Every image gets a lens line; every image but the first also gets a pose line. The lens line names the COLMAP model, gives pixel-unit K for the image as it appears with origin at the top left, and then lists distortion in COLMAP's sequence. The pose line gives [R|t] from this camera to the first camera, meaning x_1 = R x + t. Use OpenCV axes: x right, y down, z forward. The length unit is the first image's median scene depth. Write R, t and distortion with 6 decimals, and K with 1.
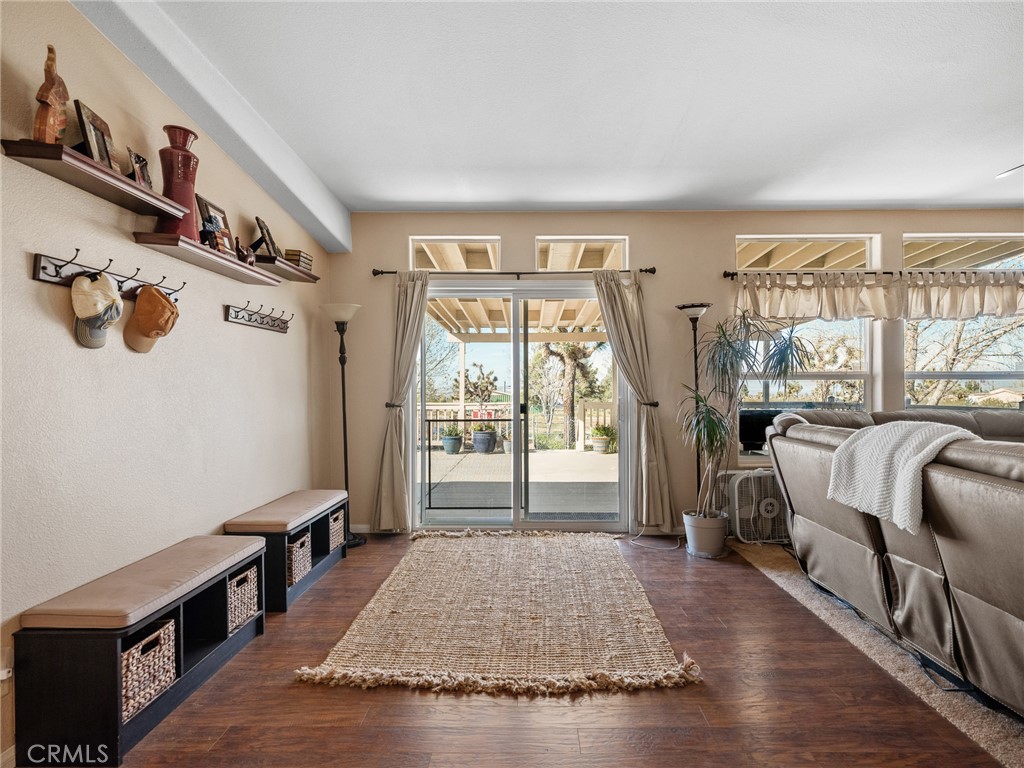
lens RADIAL K [[510.4, 0, 530.0], [0, 510.4, 383.0], [0, 0, 1]] dist [-0.000665, -0.000401]
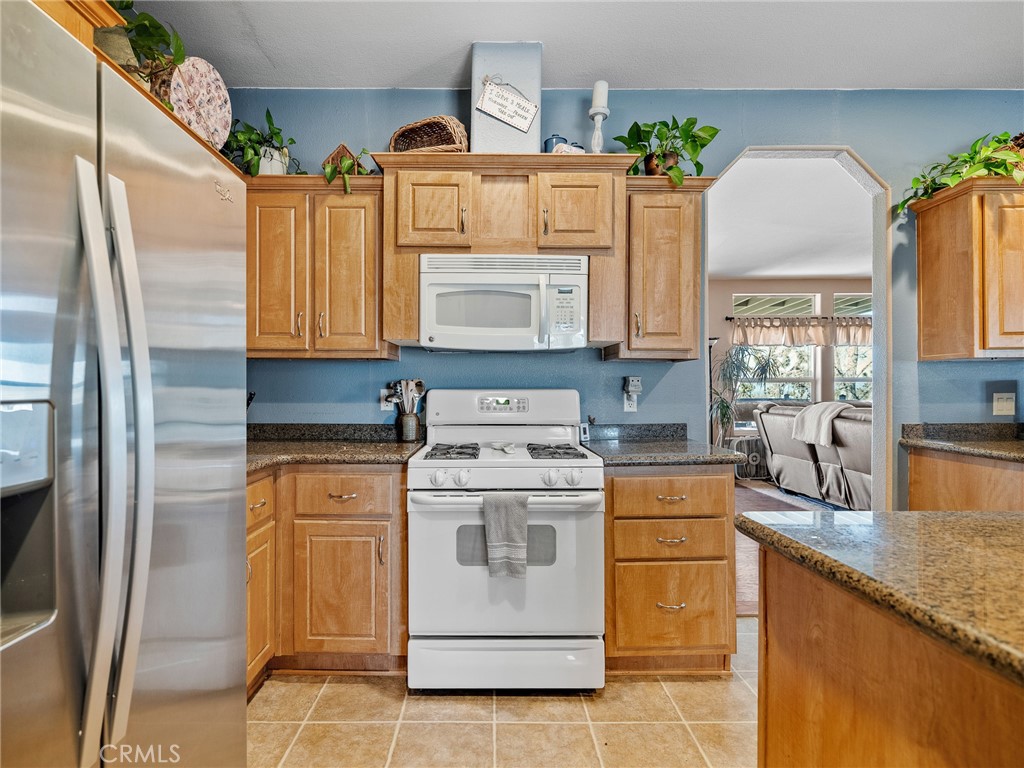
lens RADIAL K [[510.4, 0, 489.9], [0, 510.4, 386.1], [0, 0, 1]] dist [-0.000665, -0.000401]
pose [[0.999903, -0.001065, 0.013861, -0.504015], [0.000984, 0.999983, 0.005829, -0.006606], [-0.013867, -0.005815, 0.999887, -0.793424]]
